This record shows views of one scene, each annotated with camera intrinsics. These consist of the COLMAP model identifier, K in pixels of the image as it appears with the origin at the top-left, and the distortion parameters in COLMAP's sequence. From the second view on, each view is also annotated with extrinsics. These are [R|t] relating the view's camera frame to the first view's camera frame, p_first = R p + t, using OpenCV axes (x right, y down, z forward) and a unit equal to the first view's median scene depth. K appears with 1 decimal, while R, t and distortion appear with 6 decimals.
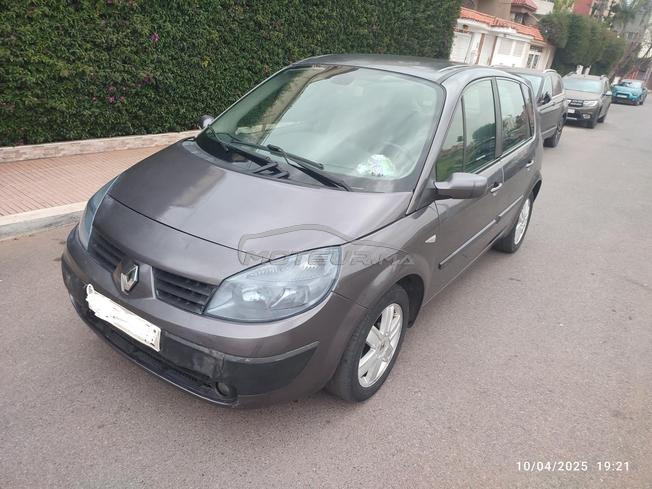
lens RADIAL K [[472.1, 0, 326.0], [0, 472.1, 244.5], [0, 0, 1]] dist [0.054672, -0.054503]
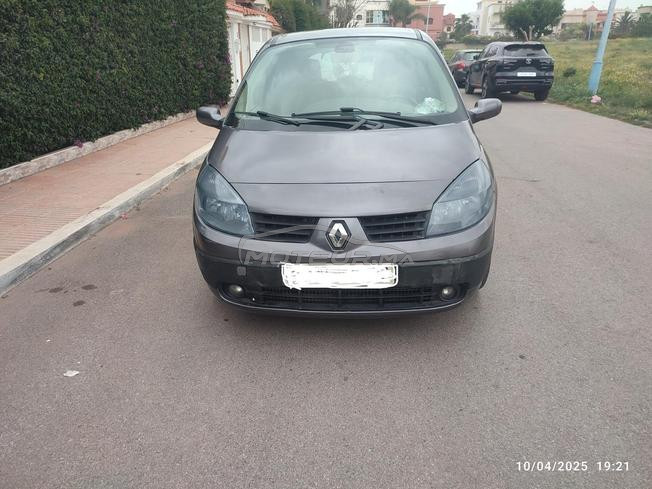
lens RADIAL K [[472.1, 0, 326.0], [0, 472.1, 244.5], [0, 0, 1]] dist [0.054672, -0.054503]
pose [[0.843661, -0.303942, 0.442556, -0.280257], [0.301806, 0.950233, 0.077265, -0.000677], [-0.444016, 0.068380, 0.893406, 0.014849]]
